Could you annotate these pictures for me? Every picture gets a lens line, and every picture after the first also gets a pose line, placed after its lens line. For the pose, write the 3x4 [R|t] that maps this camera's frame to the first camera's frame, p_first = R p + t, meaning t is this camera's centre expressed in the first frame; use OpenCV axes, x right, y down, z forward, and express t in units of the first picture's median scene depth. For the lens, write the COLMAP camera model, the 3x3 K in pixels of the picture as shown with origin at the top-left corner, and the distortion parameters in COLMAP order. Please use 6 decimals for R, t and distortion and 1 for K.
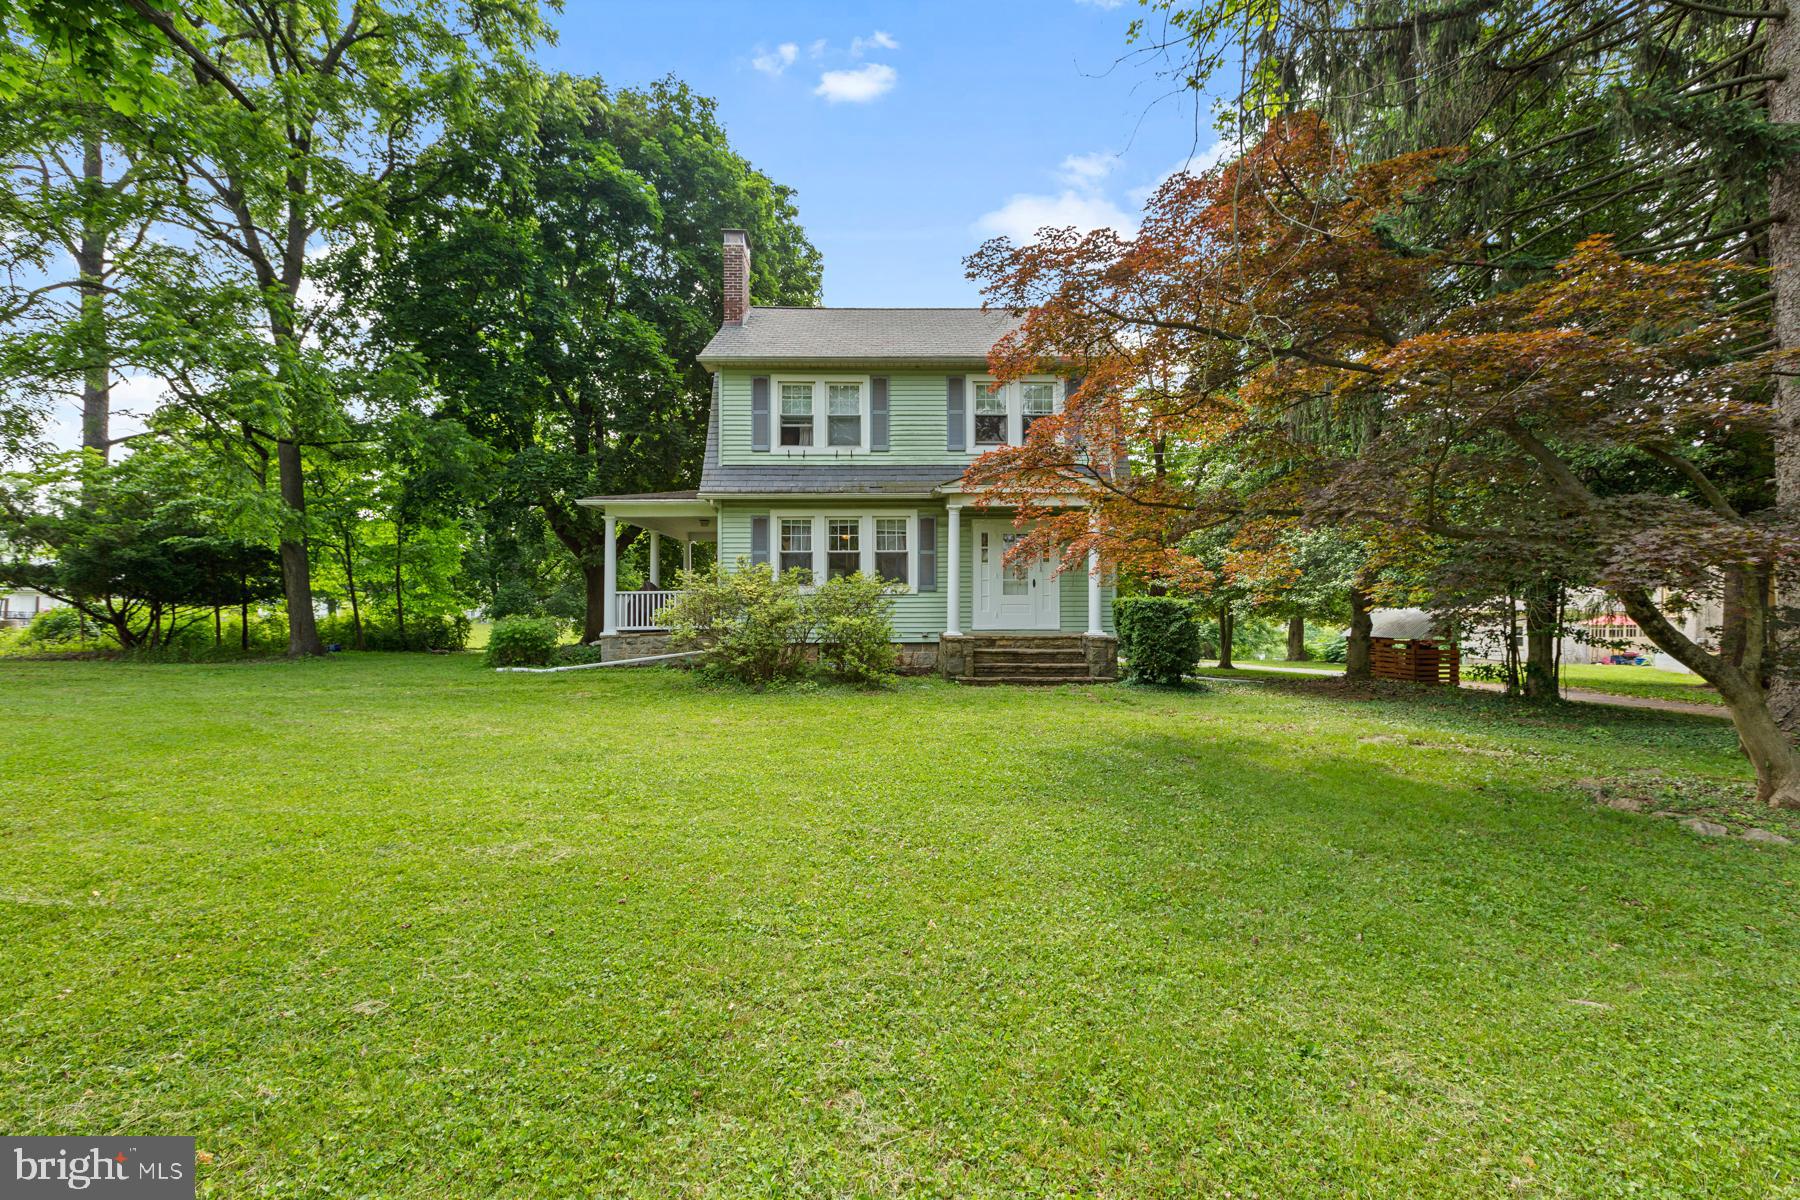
lens RADIAL K [[807.6, 0, 899.3], [0, 807.6, 608.3], [0, 0, 1]] dist [0.011507, 0.000340]
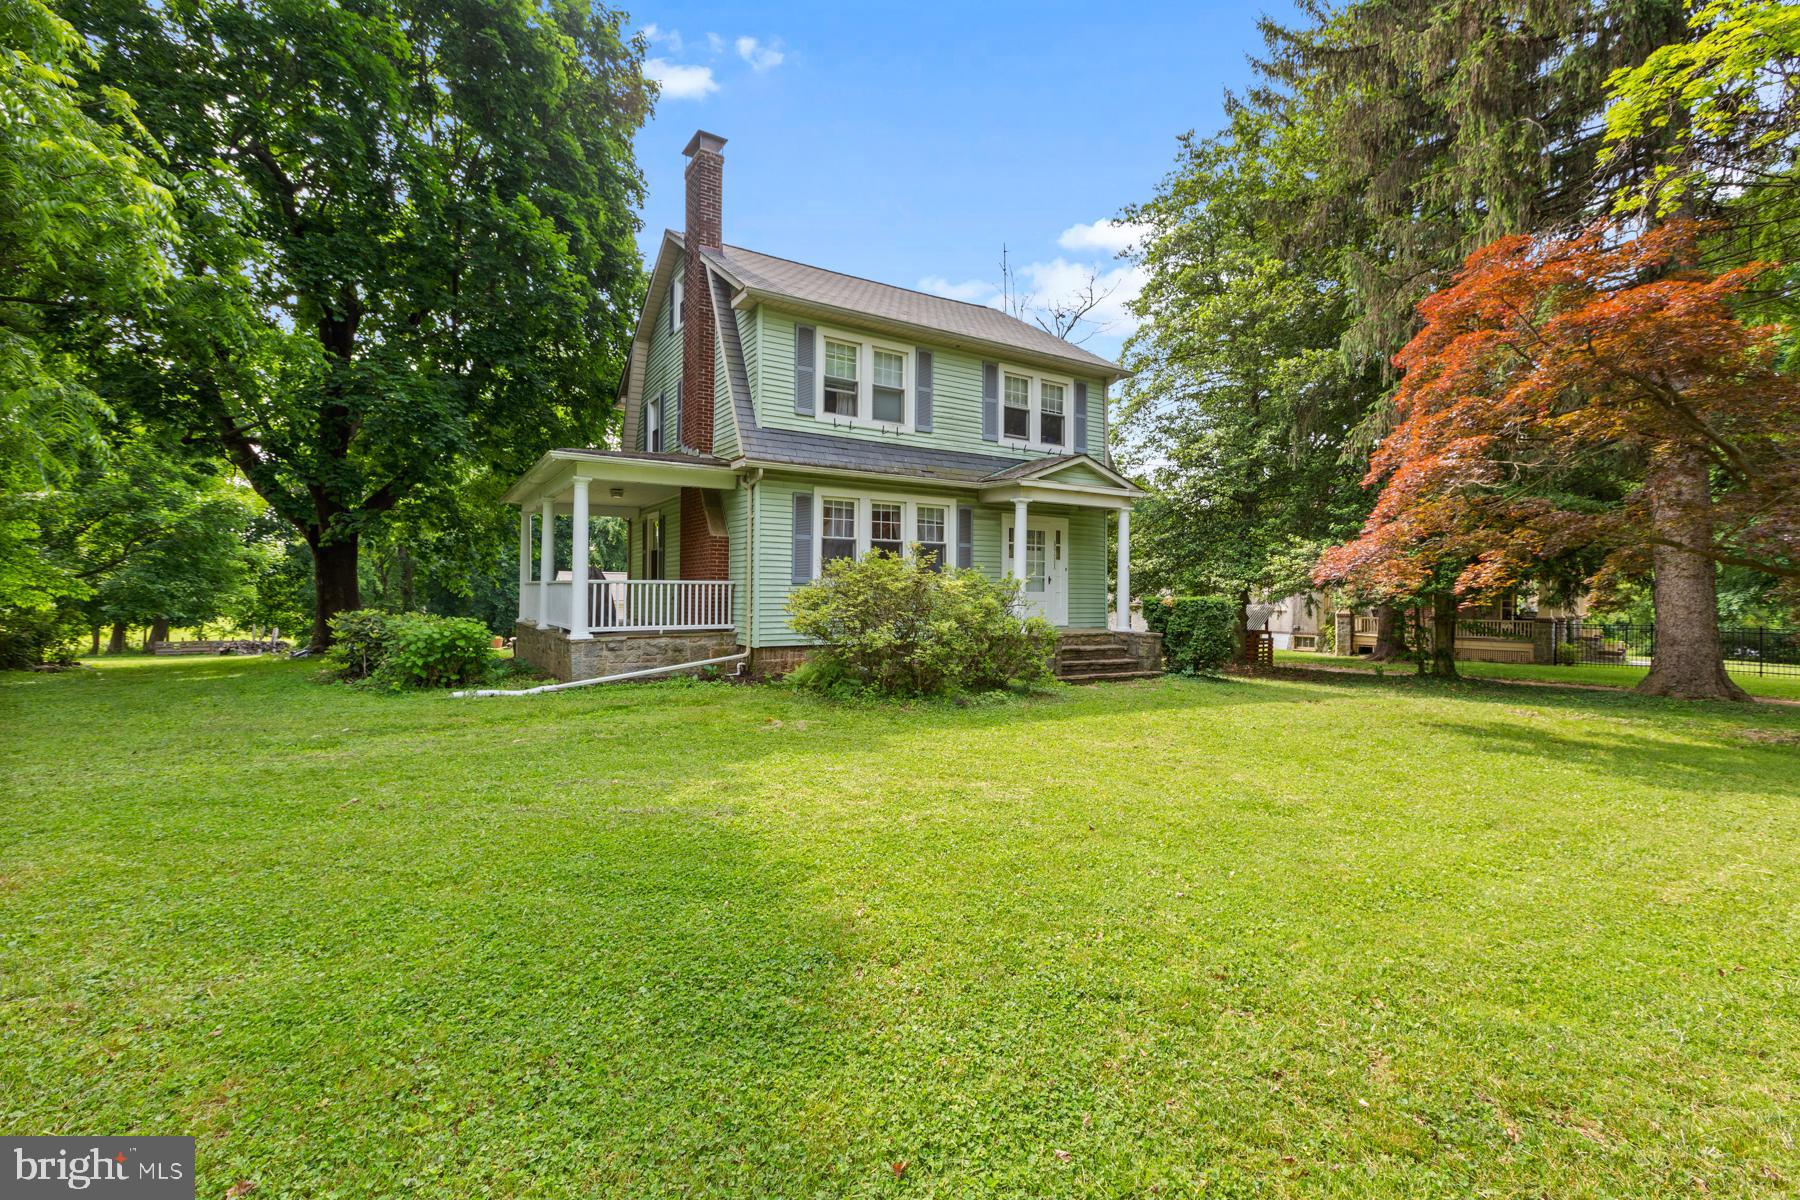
lens RADIAL K [[807.6, 0, 899.6], [0, 807.6, 600.8], [0, 0, 1]] dist [0.011507, 0.000340]
pose [[0.857609, 0.006328, 0.514264, -0.513526], [-0.008554, 0.999961, 0.001961, -0.005847], [-0.514232, -0.006081, 0.857630, 0.232132]]
